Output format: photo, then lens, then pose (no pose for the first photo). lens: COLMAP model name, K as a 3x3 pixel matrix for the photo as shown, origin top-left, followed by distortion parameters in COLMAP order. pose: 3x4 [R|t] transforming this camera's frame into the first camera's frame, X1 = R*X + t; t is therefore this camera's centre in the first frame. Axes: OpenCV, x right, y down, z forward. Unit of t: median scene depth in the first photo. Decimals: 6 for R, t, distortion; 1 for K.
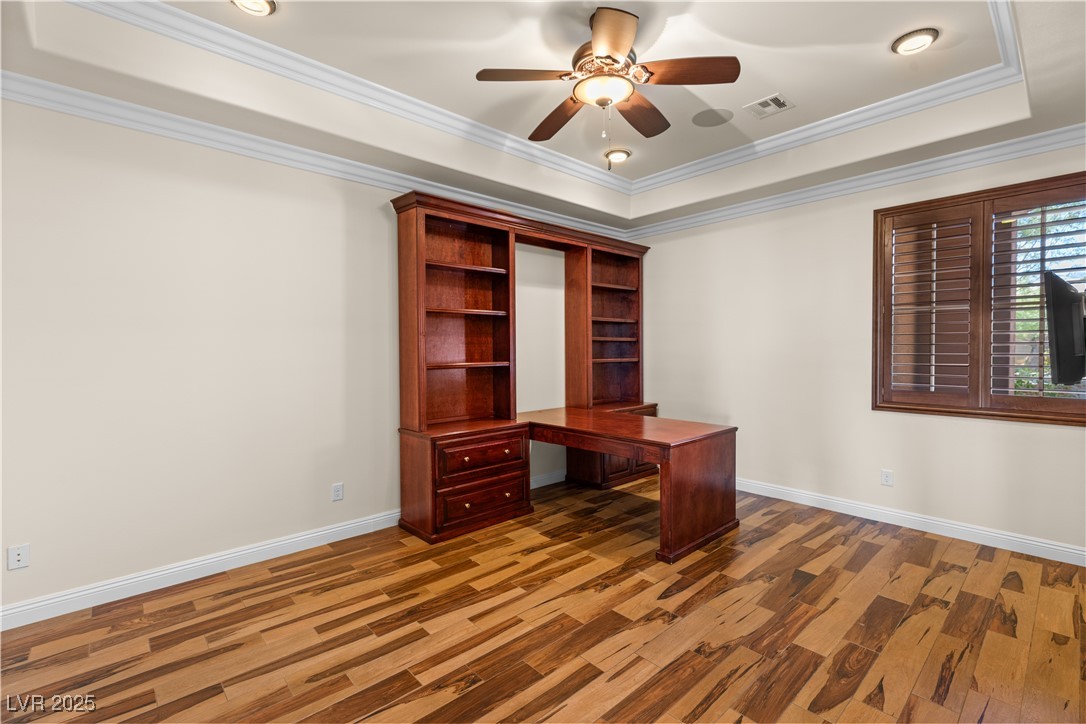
lens RADIAL K [[479.3, 0, 544.9], [0, 479.3, 361.9], [0, 0, 1]] dist [0.006991, -0.000686]
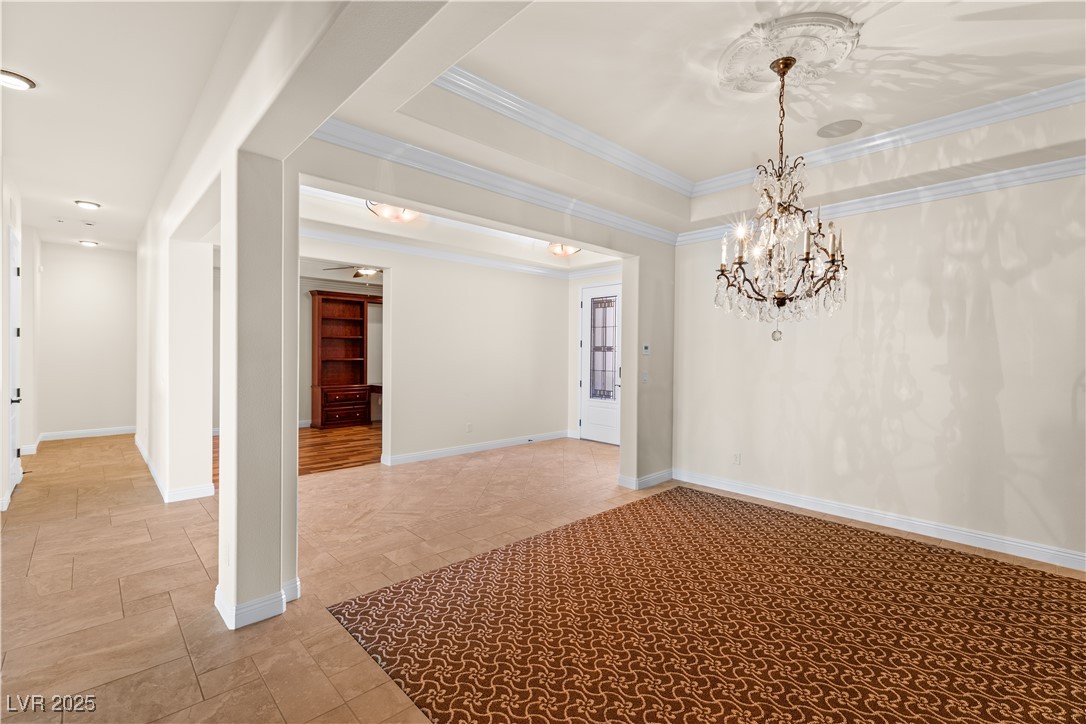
lens RADIAL K [[479.3, 0, 541.7], [0, 479.3, 357.2], [0, 0, 1]] dist [0.006991, -0.000686]
pose [[0.999830, 0.009794, 0.015628, 0.814203], [-0.009635, 0.999901, -0.010255, 0.010156], [-0.015727, 0.010103, 0.999825, -1.429473]]
